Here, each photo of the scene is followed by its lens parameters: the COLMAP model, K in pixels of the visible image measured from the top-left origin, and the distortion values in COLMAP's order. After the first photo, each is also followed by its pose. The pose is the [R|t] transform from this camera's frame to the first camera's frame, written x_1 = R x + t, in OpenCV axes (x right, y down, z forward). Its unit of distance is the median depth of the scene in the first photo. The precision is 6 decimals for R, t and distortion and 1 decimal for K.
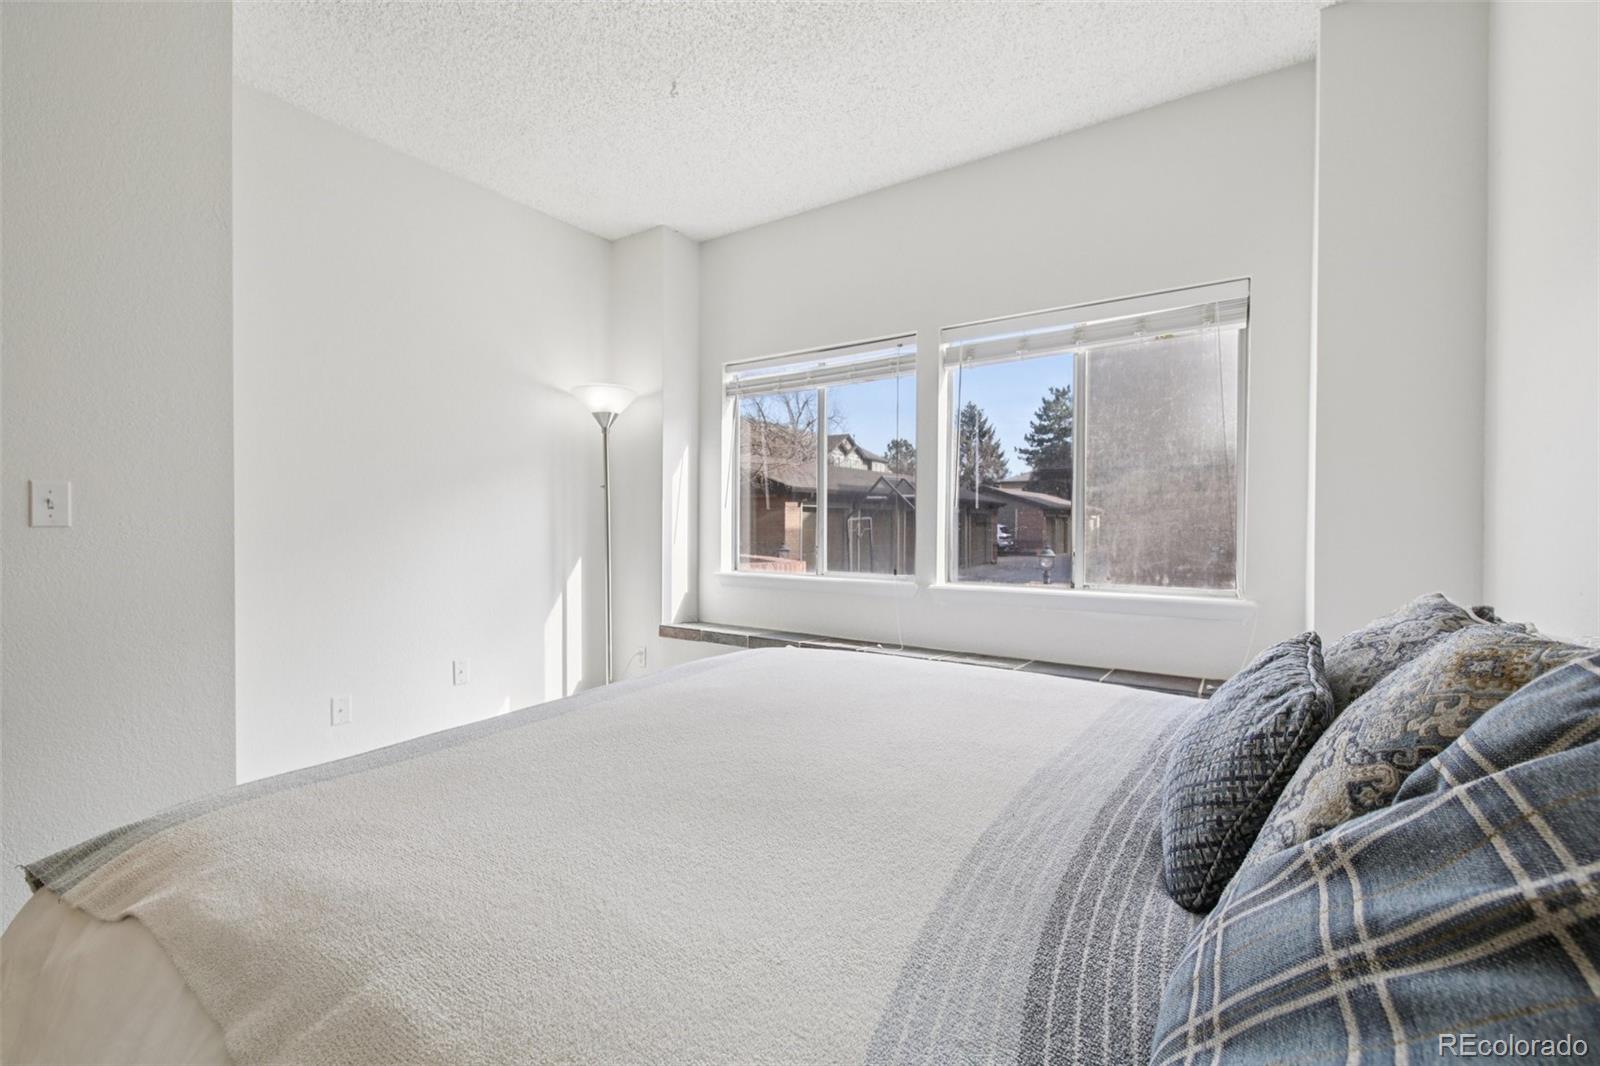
lens RADIAL K [[688.6, 0, 797.7], [0, 688.6, 522.3], [0, 0, 1]] dist [0.009483, -0.000685]
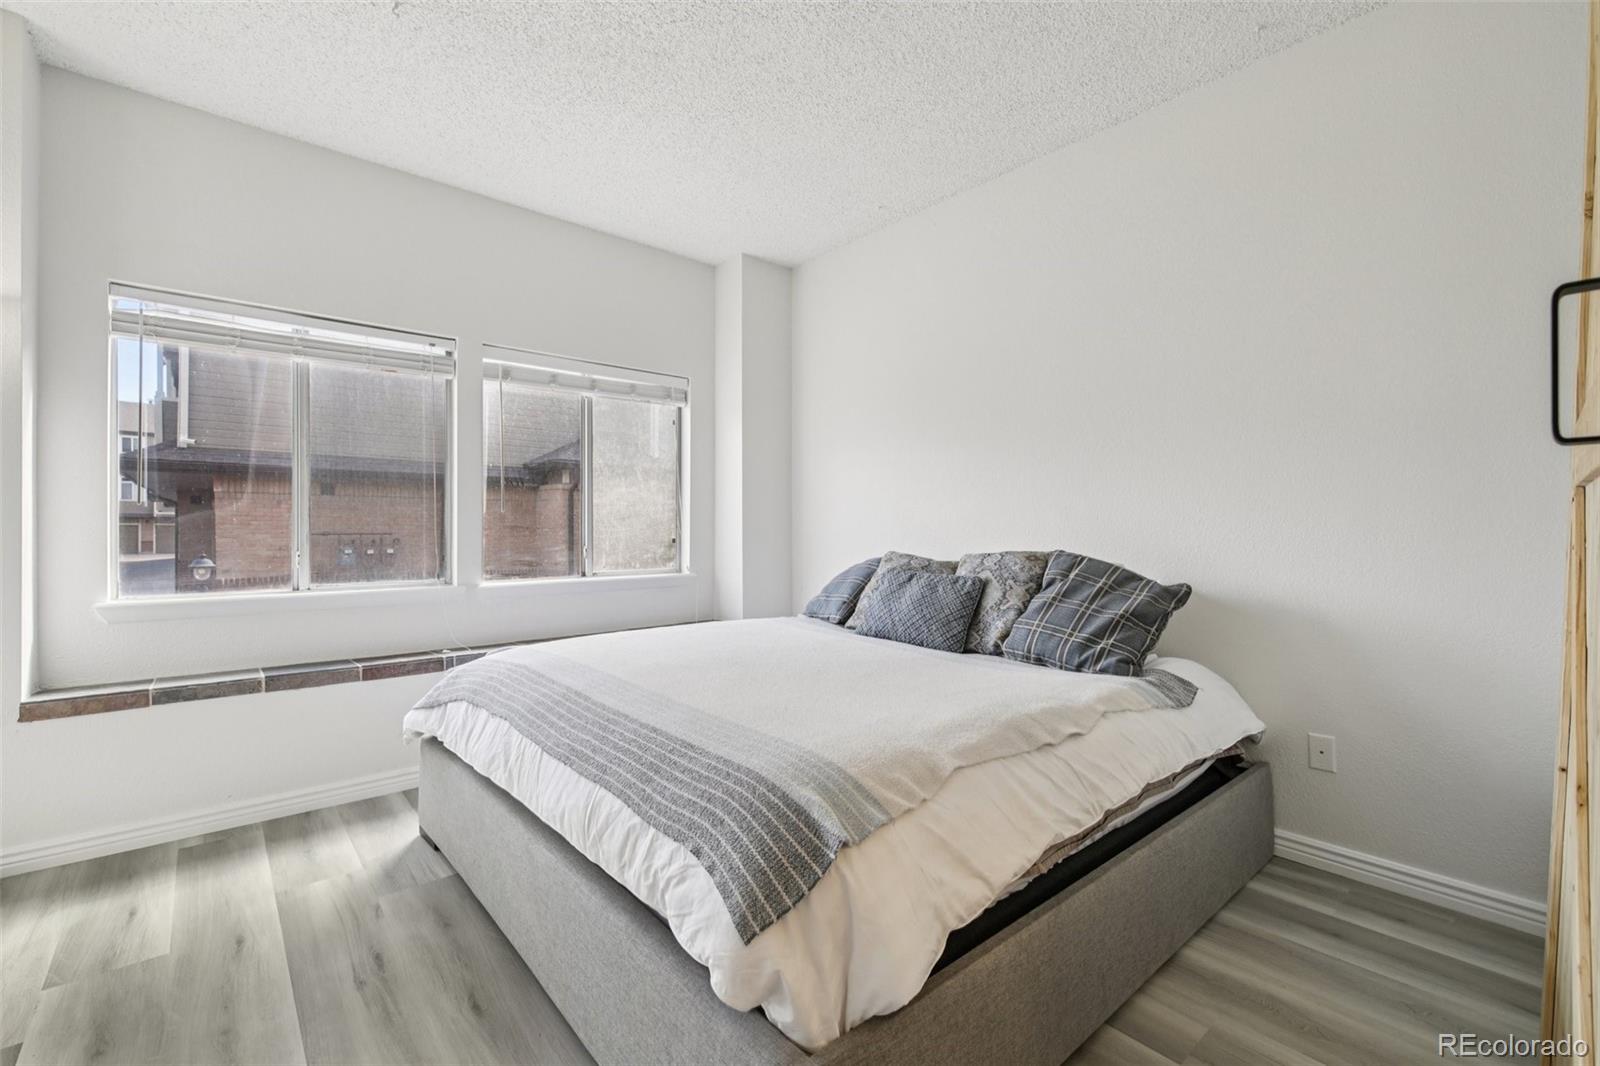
lens RADIAL K [[688.6, 0, 797.7], [0, 688.6, 522.3], [0, 0, 1]] dist [0.009483, -0.000685]
pose [[0.255355, 0.006779, 0.966824, -0.684441], [-0.000245, 0.999976, -0.006947, 0.002373], [-0.966847, 0.001537, 0.255351, 0.256031]]
